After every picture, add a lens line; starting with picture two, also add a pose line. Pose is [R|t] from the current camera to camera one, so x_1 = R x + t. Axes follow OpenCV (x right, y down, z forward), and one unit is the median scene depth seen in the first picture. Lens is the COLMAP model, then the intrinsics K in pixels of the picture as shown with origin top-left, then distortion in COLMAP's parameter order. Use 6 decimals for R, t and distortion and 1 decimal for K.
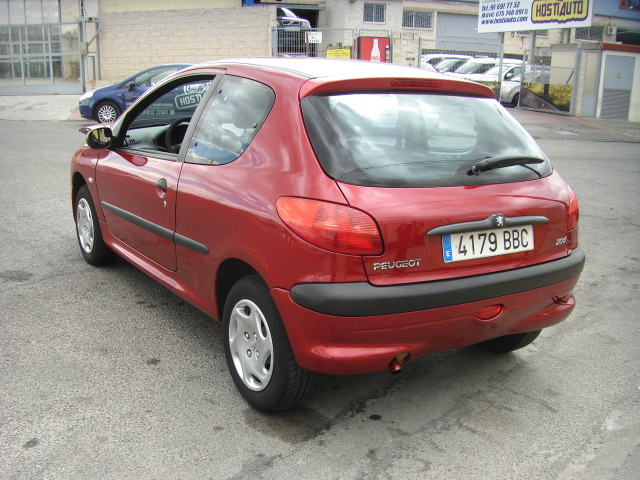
lens RADIAL K [[710.4, 0, 299.7], [0, 710.4, 321.9], [0, 0, 1]] dist [-0.117920, 0.031722]
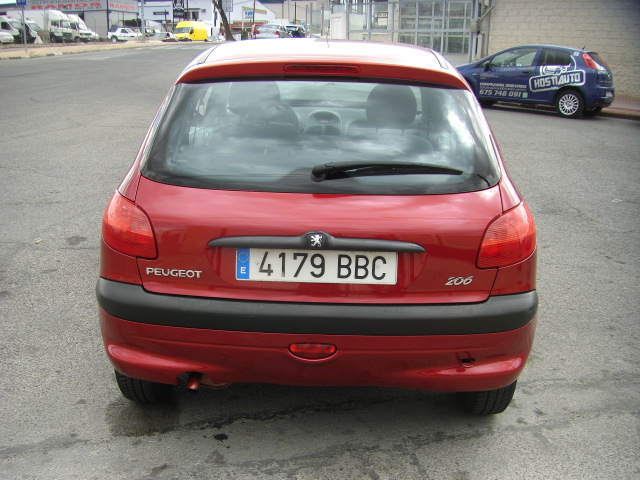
lens RADIAL K [[717.2, 0, 290.5], [0, 717.2, 328.1], [0, 0, 1]] dist [-0.150476, 0.030896]
pose [[0.817028, 0.202513, -0.539865, 0.688375], [-0.181722, 0.979015, 0.092230, -0.110670], [0.547214, 0.022751, 0.836684, 0.291203]]
